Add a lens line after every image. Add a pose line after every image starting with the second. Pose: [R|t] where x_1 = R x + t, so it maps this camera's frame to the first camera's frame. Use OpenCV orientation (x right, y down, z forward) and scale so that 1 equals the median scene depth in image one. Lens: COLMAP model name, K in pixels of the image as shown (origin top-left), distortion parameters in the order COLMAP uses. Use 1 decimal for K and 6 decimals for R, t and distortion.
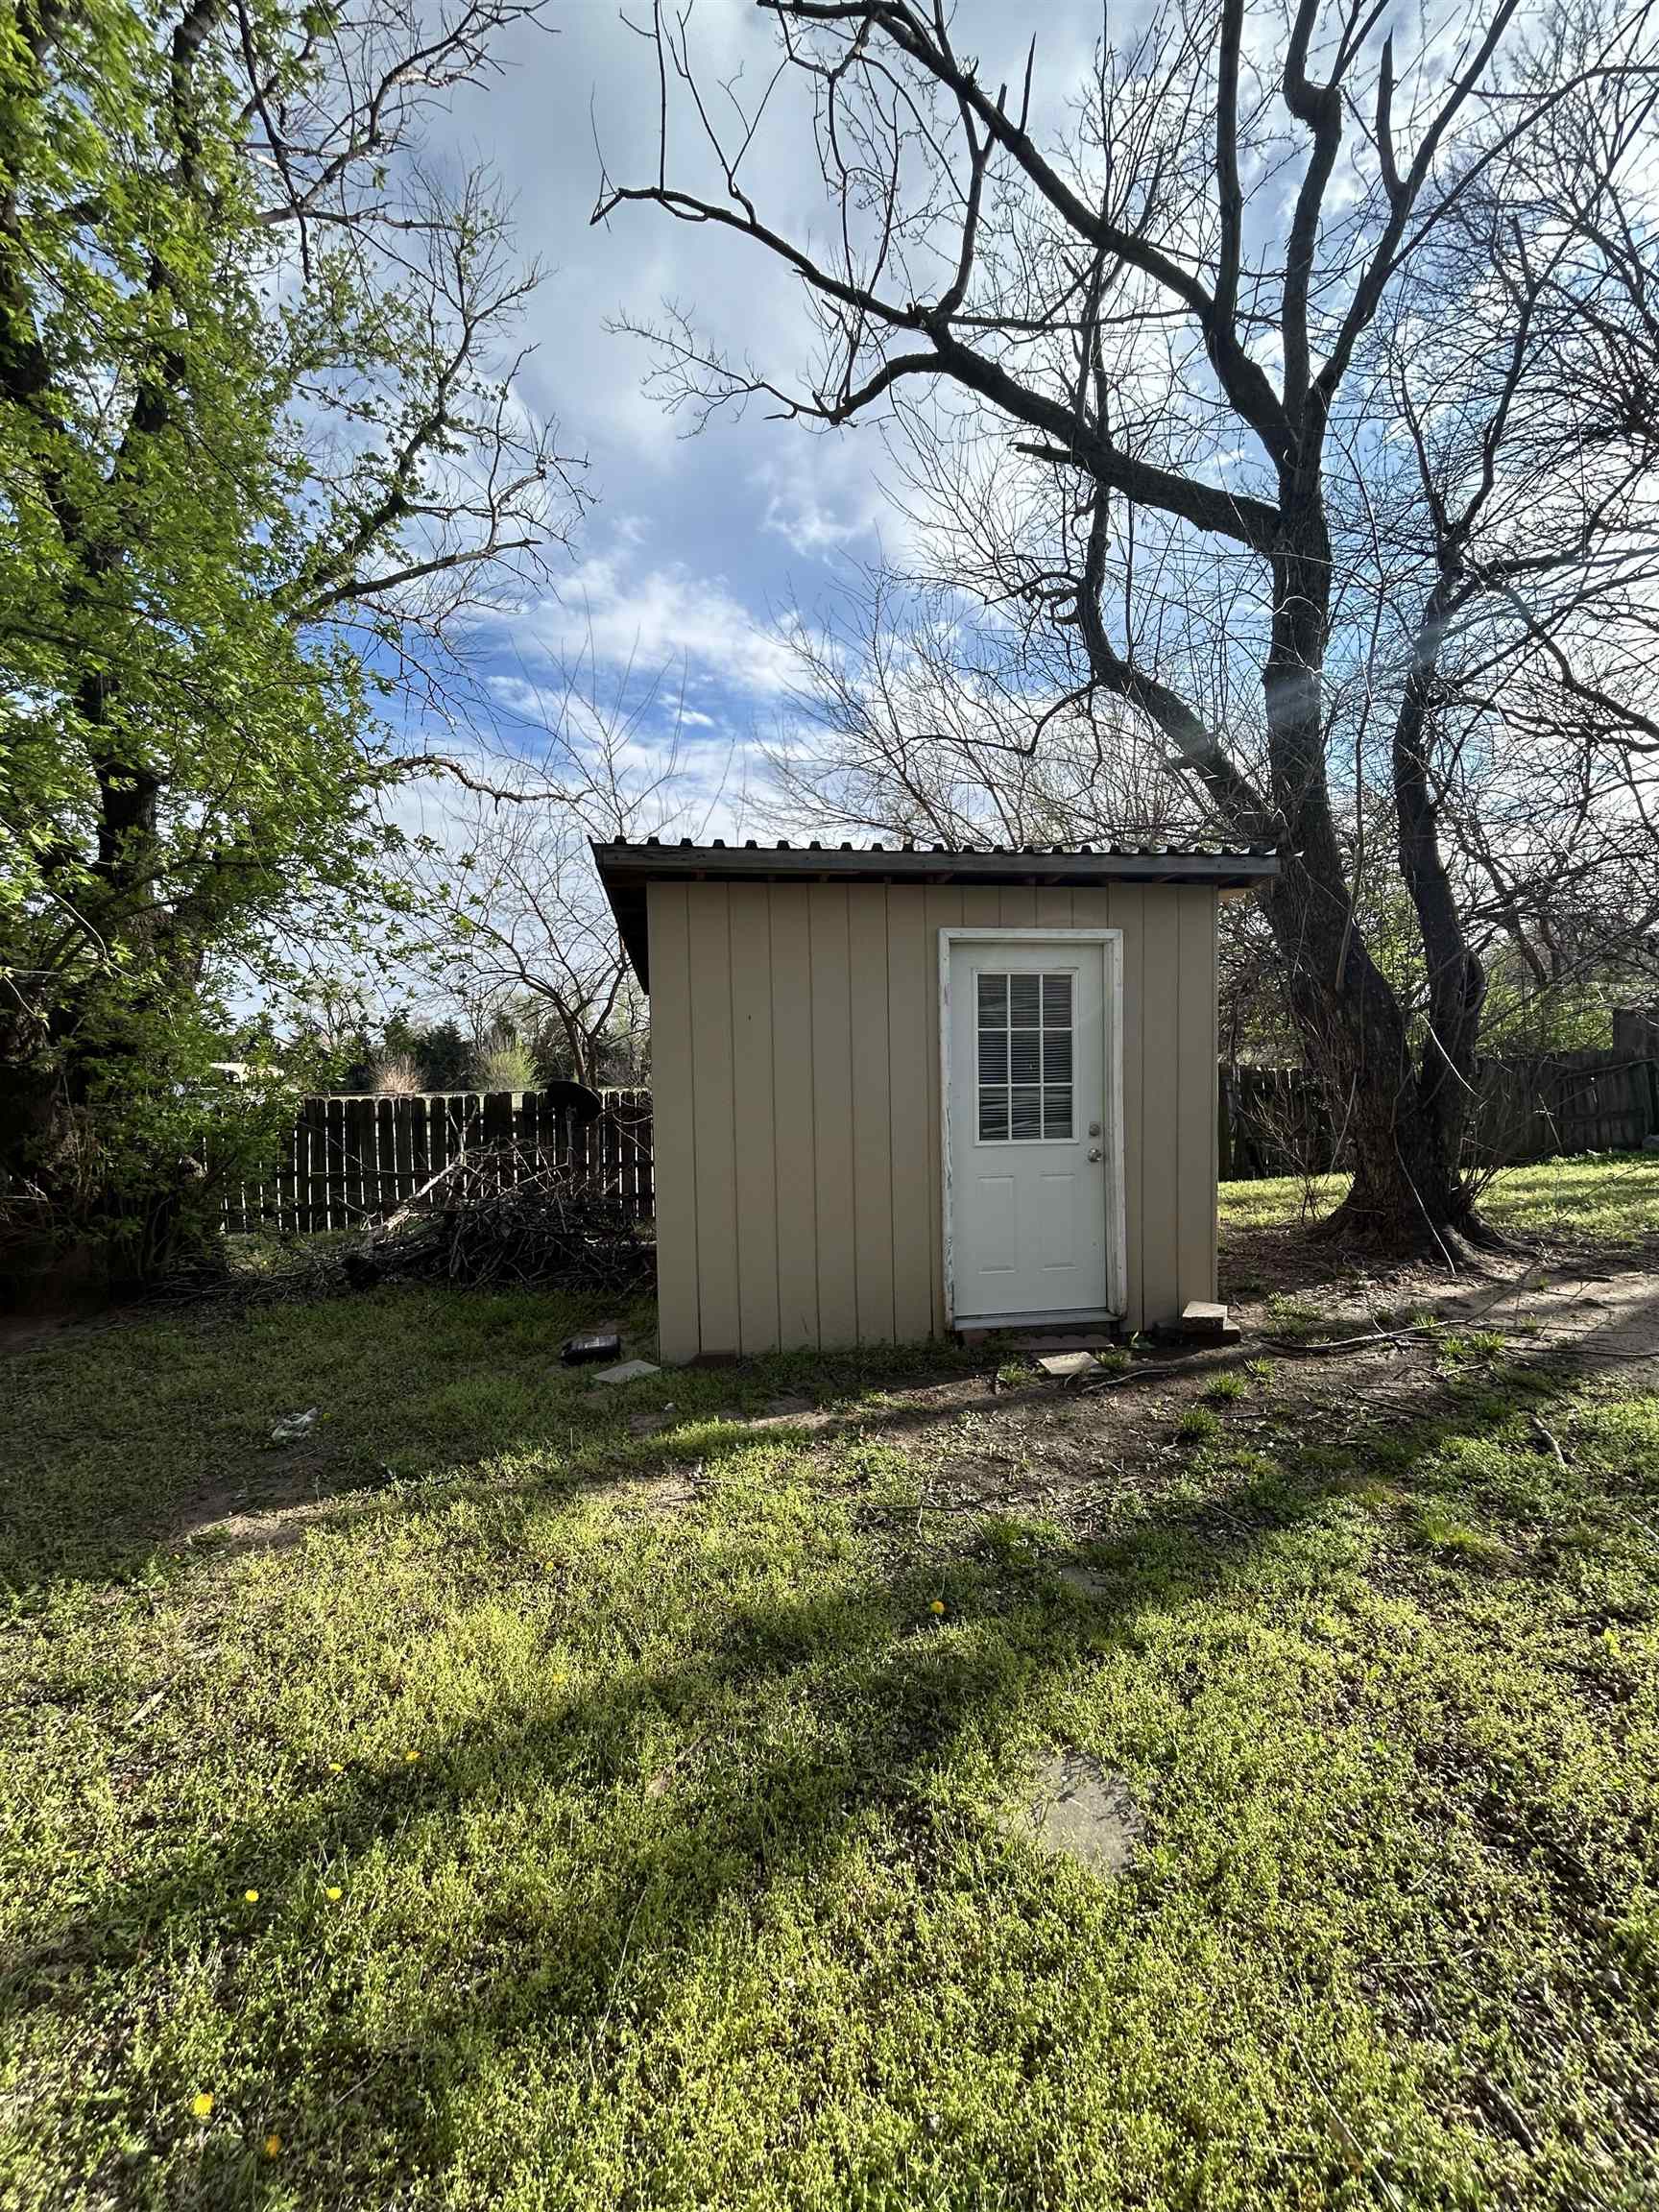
lens RADIAL K [[899.6, 0, 829.5], [0, 899.6, 1106.0], [0, 0, 1]] dist [-0.000804, -0.000627]
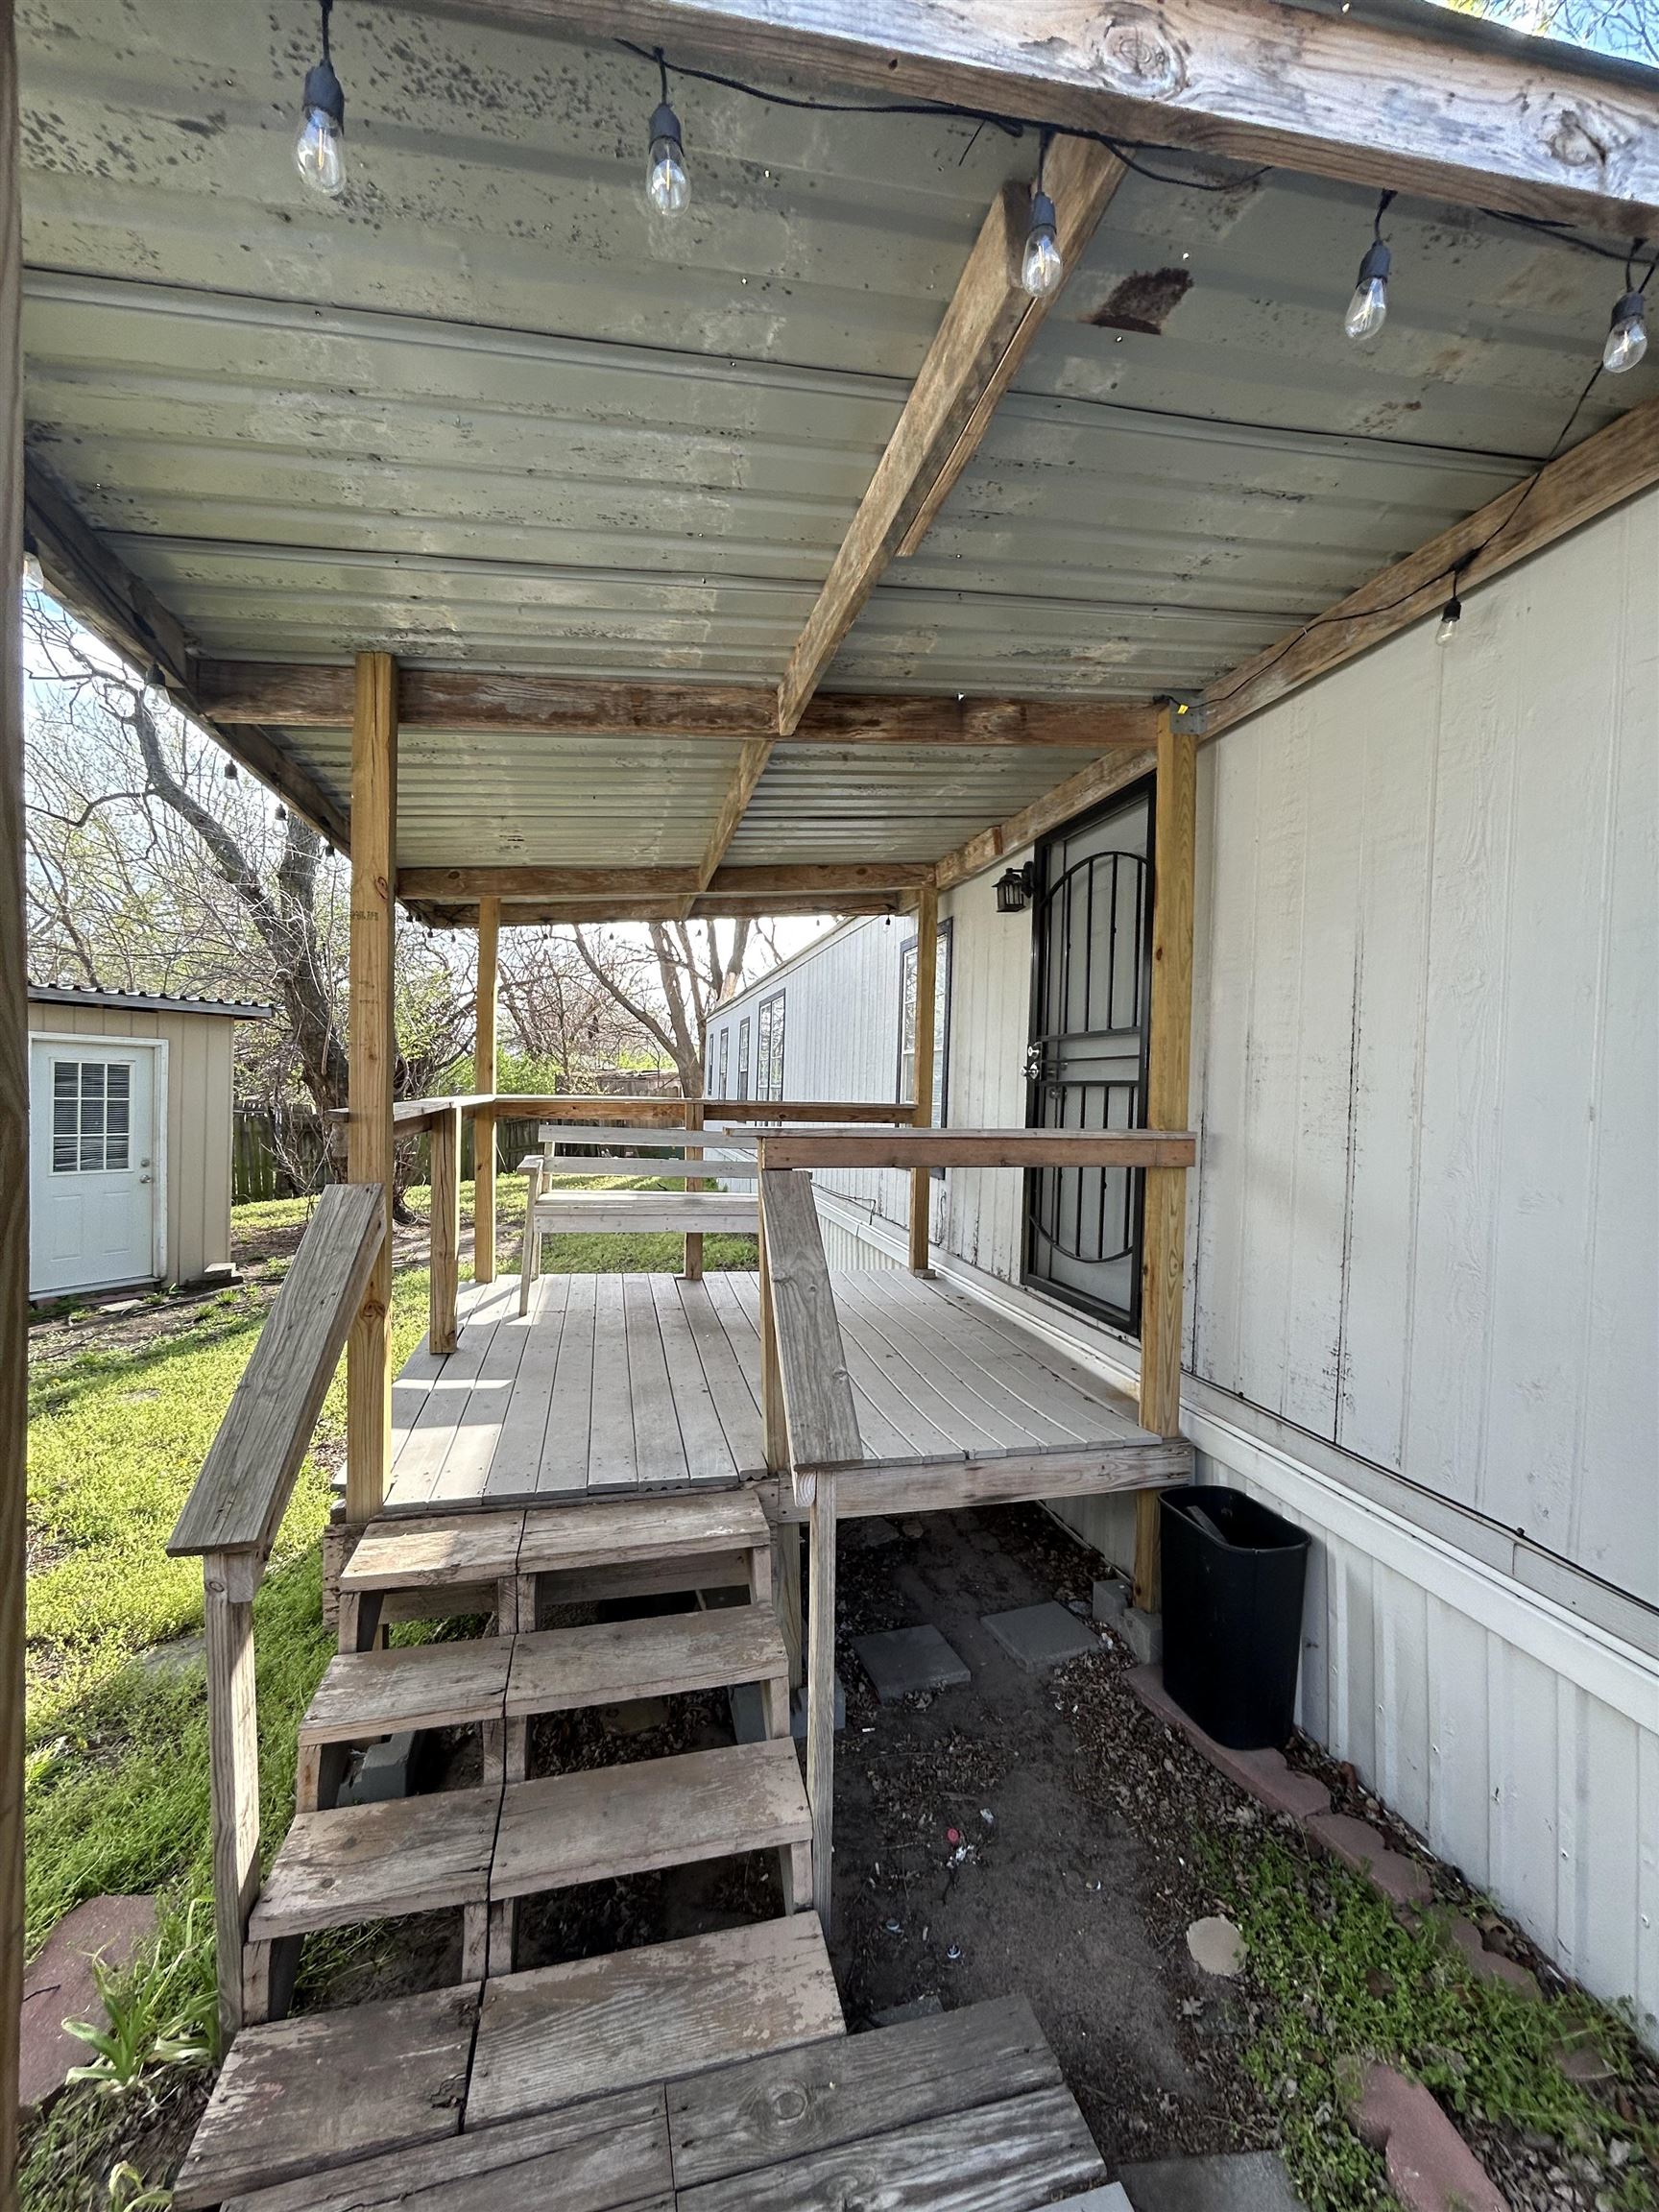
lens RADIAL K [[899.6, 0, 829.5], [0, 899.6, 1106.0], [0, 0, 1]] dist [-0.000804, -0.000627]
pose [[0.590315, 0.024888, 0.806789, -0.280062], [0.003687, 0.999431, -0.033528, -0.016748], [-0.807165, 0.022767, 0.589887, -0.931205]]
